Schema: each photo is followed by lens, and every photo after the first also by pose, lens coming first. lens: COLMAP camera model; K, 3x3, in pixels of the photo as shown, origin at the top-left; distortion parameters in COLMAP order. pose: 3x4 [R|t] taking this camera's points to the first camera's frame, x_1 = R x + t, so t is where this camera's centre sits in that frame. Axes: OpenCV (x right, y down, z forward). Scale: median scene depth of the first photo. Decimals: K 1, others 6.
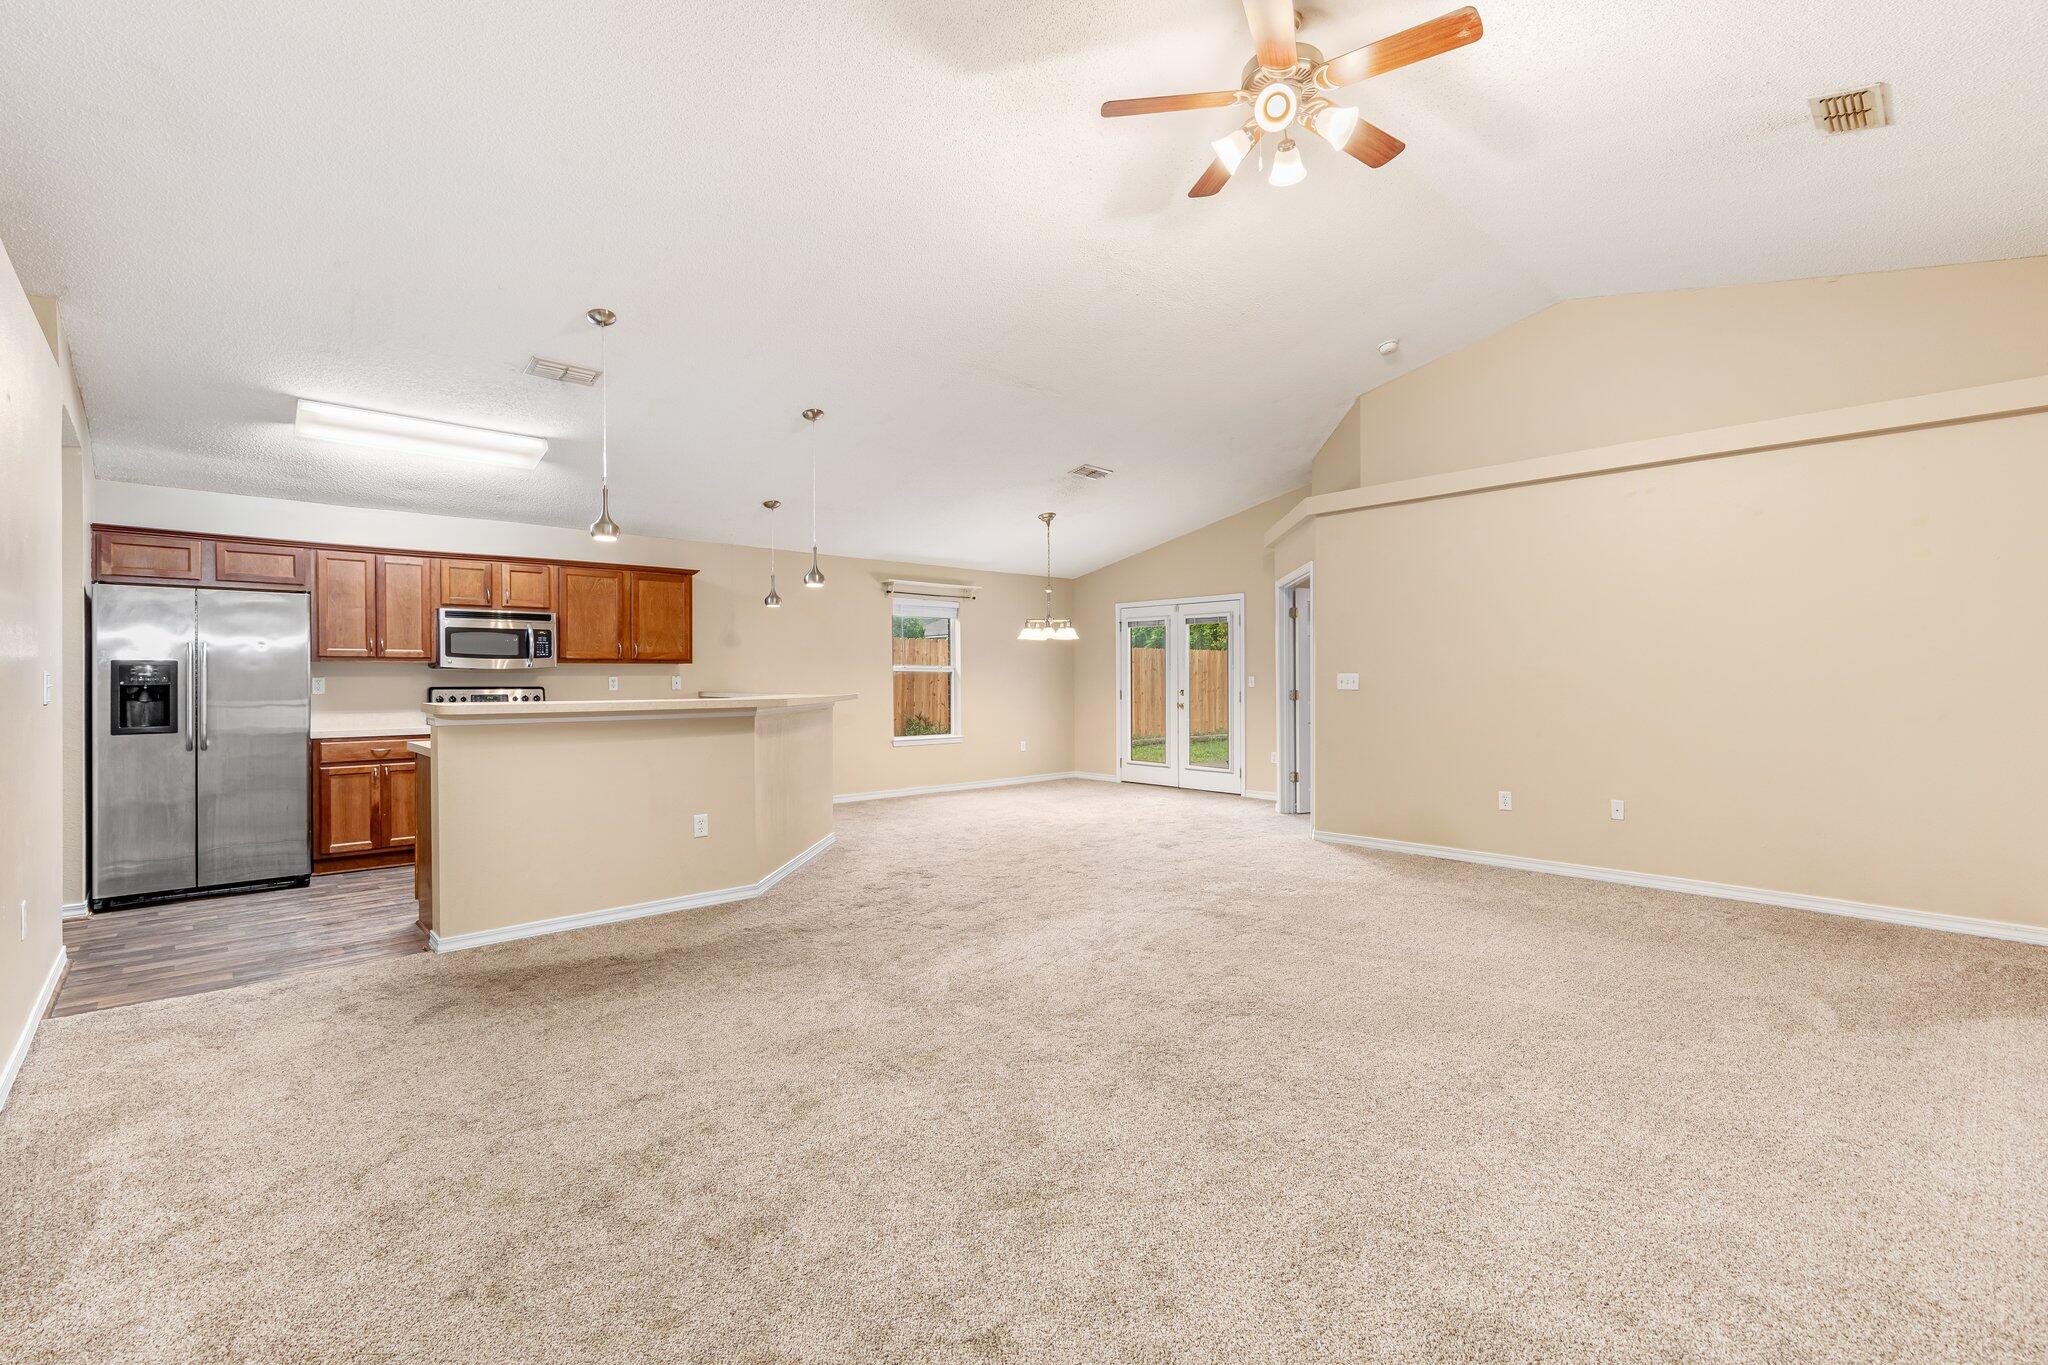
lens RADIAL K [[908.0, 0, 1025.5], [0, 908.0, 679.2], [0, 0, 1]] dist [0.007546, -0.001816]
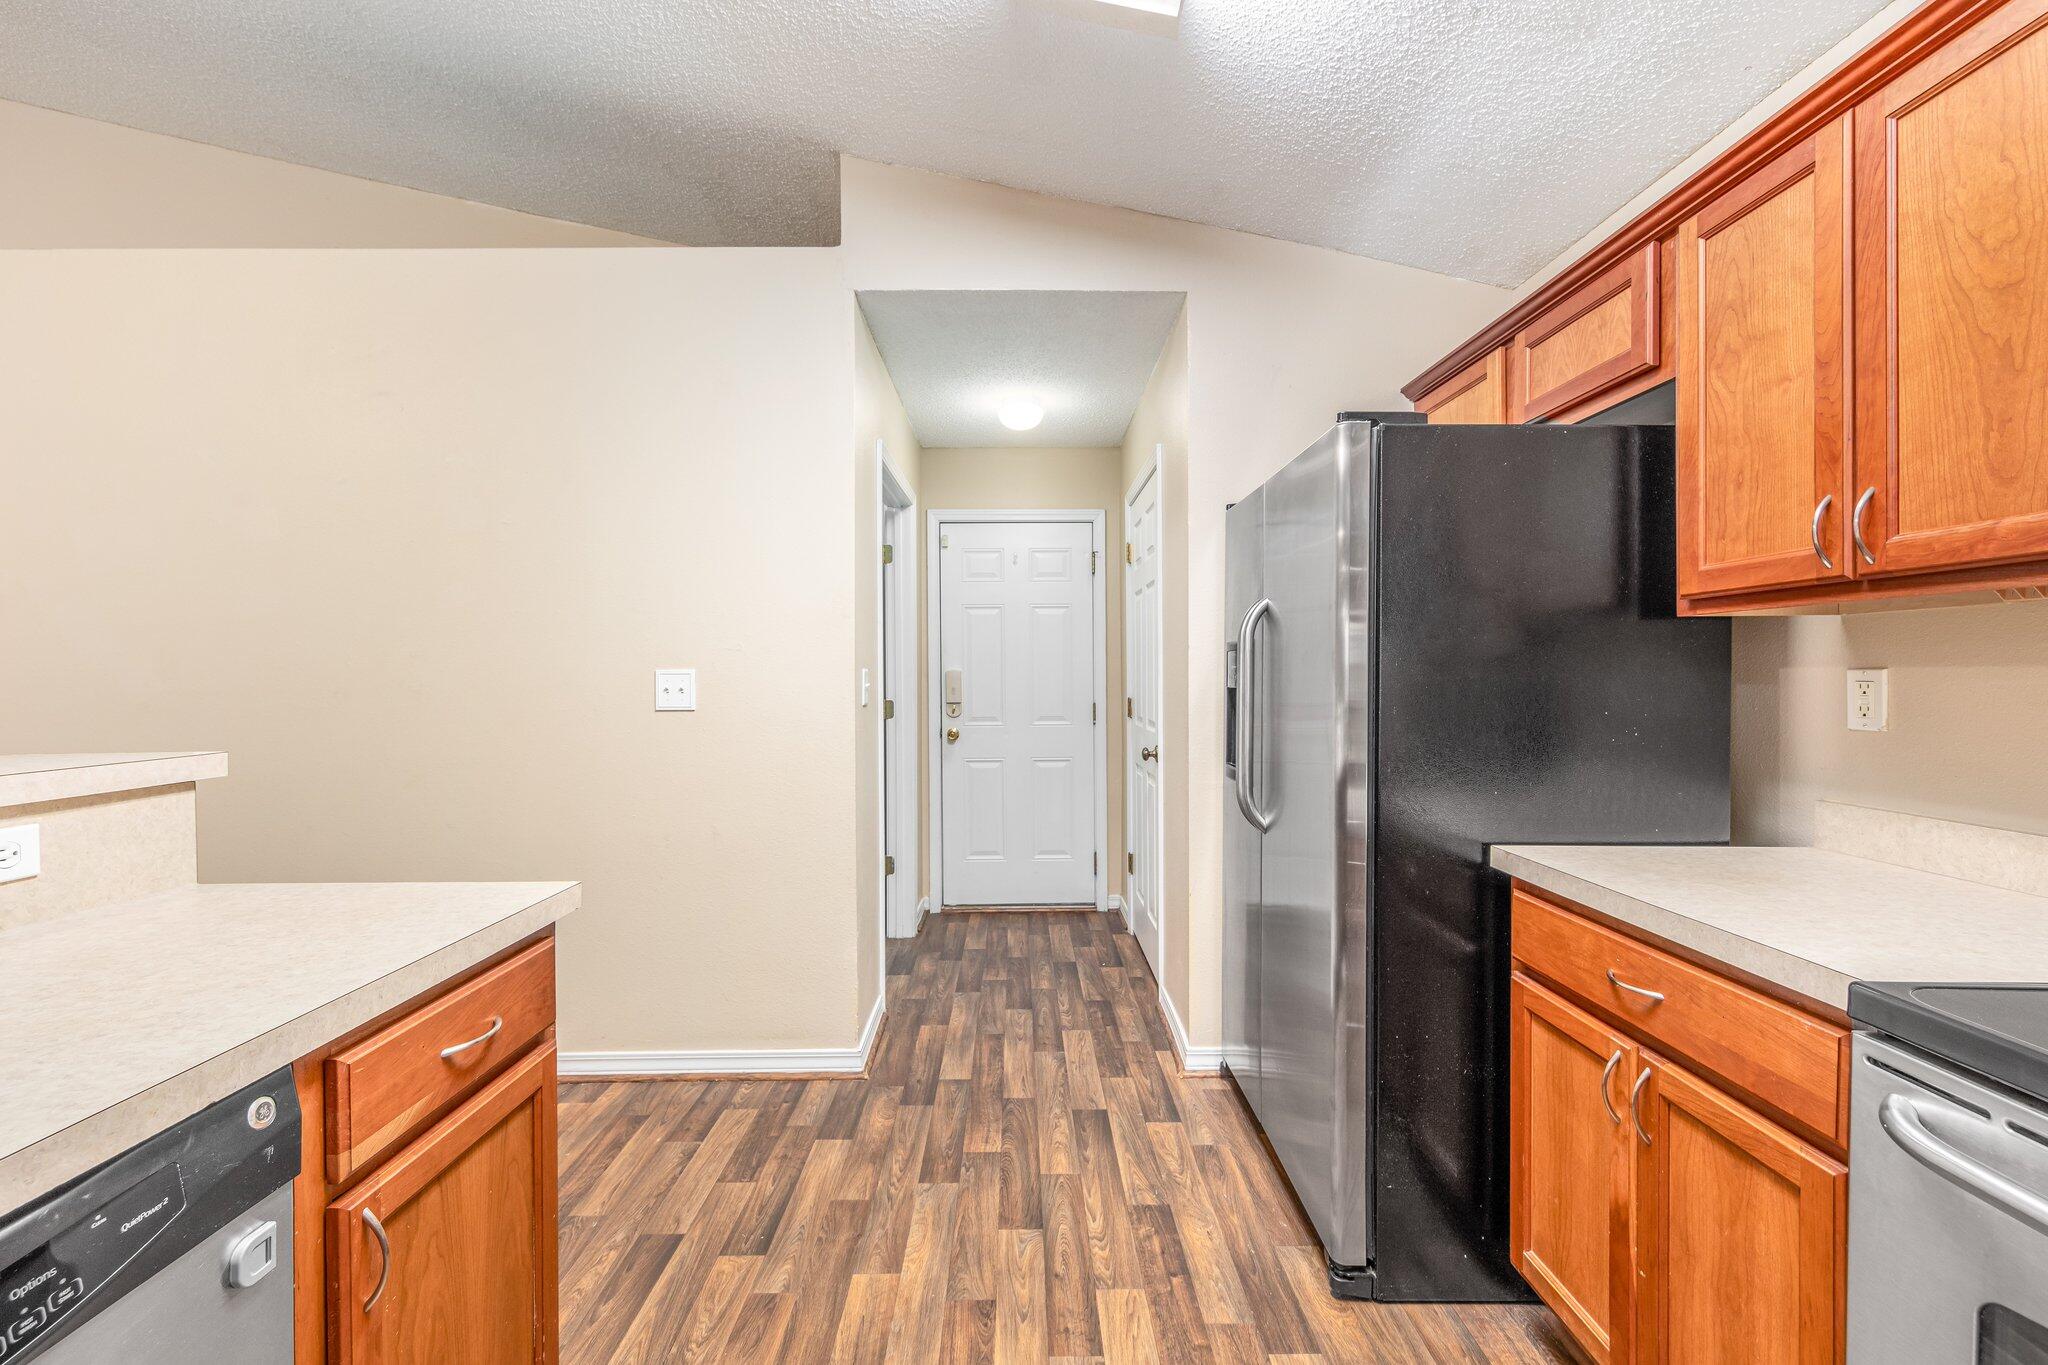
lens RADIAL K [[803.1, 0, 1017.8], [0, 803.1, 675.6], [0, 0, 1]] dist [0.009321, -0.000603]
pose [[-0.673178, 0.005220, -0.739462, -0.404145], [0.004650, 0.999985, 0.002826, -0.002080], [0.739466, -0.001536, -0.673192, 0.917548]]
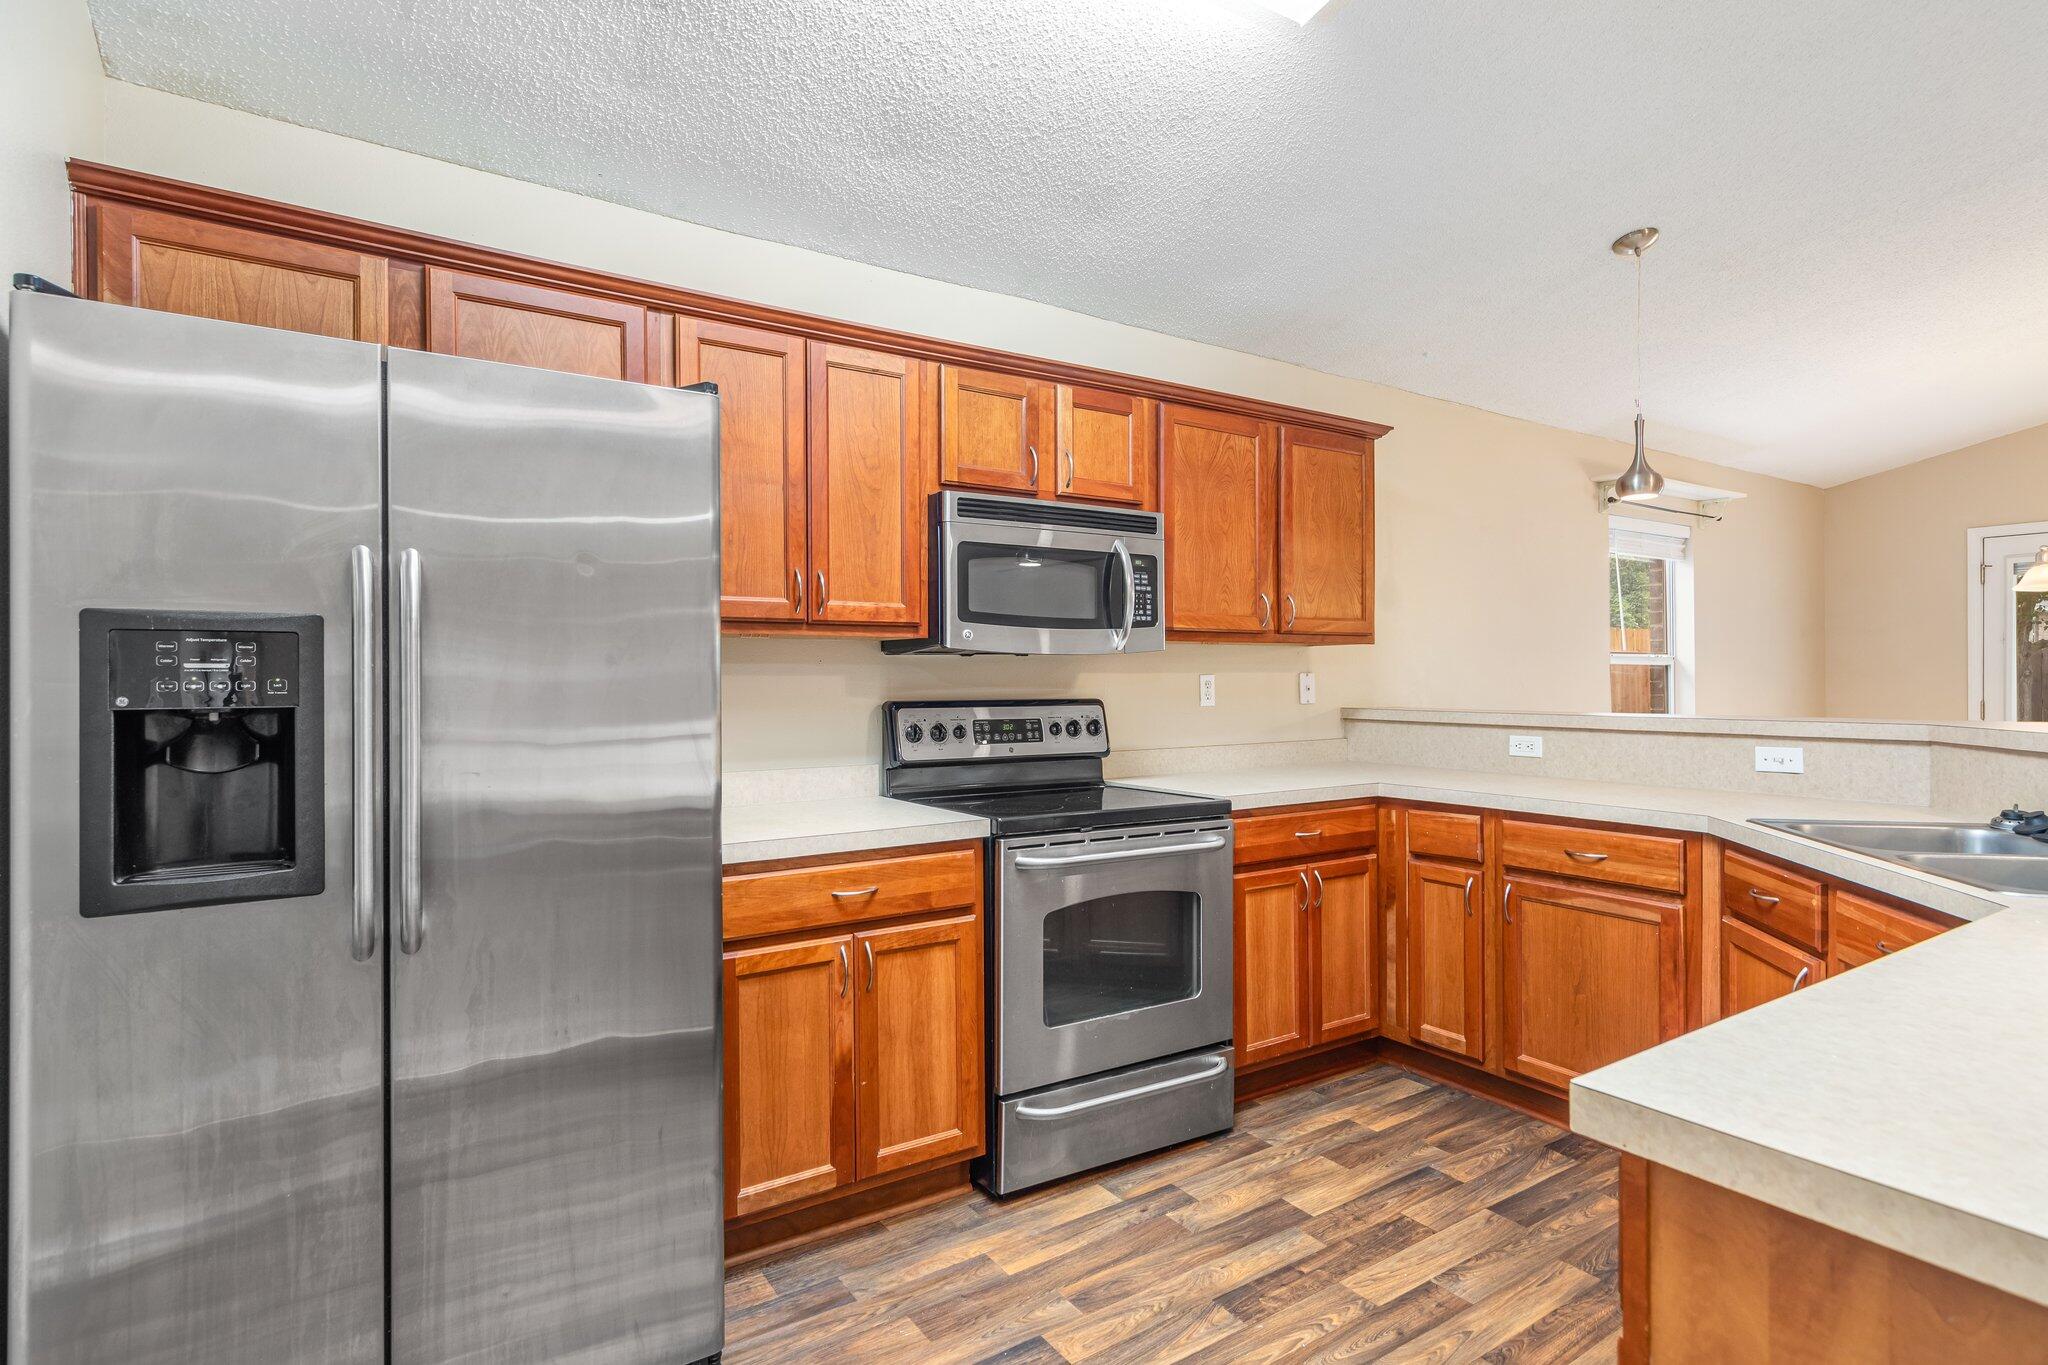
lens RADIAL K [[1027.8, 0, 1019.1], [0, 1027.8, 675.3], [0, 0, 1]] dist [0.004652, 0.001451]
pose [[0.987525, -0.000803, -0.157457, -0.527255], [0.000469, 0.999998, -0.002159, -0.001673], [0.157459, 0.002058, 0.987523, 0.568676]]
